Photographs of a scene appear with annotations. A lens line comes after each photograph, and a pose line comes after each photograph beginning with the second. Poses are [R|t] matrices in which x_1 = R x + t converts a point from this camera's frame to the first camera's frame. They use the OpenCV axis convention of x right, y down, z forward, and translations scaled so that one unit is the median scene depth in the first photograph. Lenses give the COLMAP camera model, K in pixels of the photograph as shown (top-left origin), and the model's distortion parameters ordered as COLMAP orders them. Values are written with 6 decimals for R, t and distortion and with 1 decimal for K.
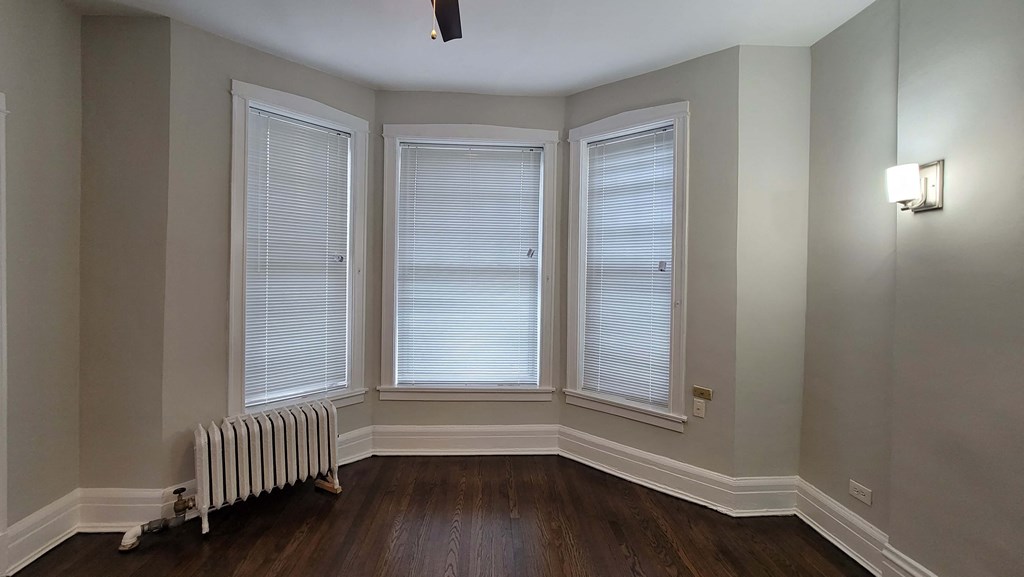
lens RADIAL K [[418.7, 0, 512.0], [0, 418.7, 288.5], [0, 0, 1]] dist [0.000199, 0.000104]
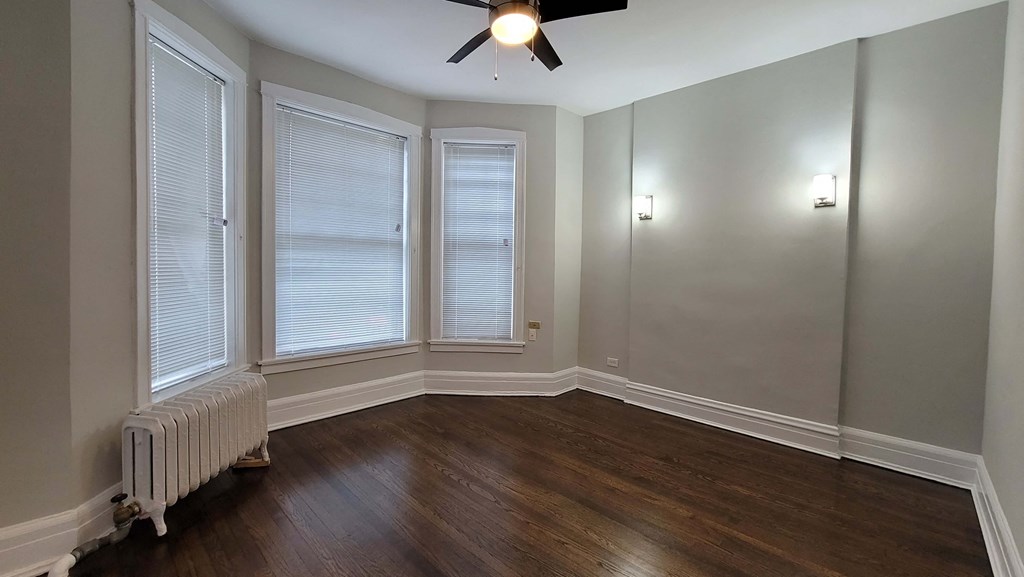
lens RADIAL K [[428.2, 0, 496.9], [0, 428.2, 286.1], [0, 0, 1]] dist [-0.000868, 0.000218]
pose [[0.745040, -0.033137, 0.666196, -0.583371], [0.010948, 0.999238, 0.037459, 0.037520], [-0.666929, -0.020615, 0.744836, -0.071862]]
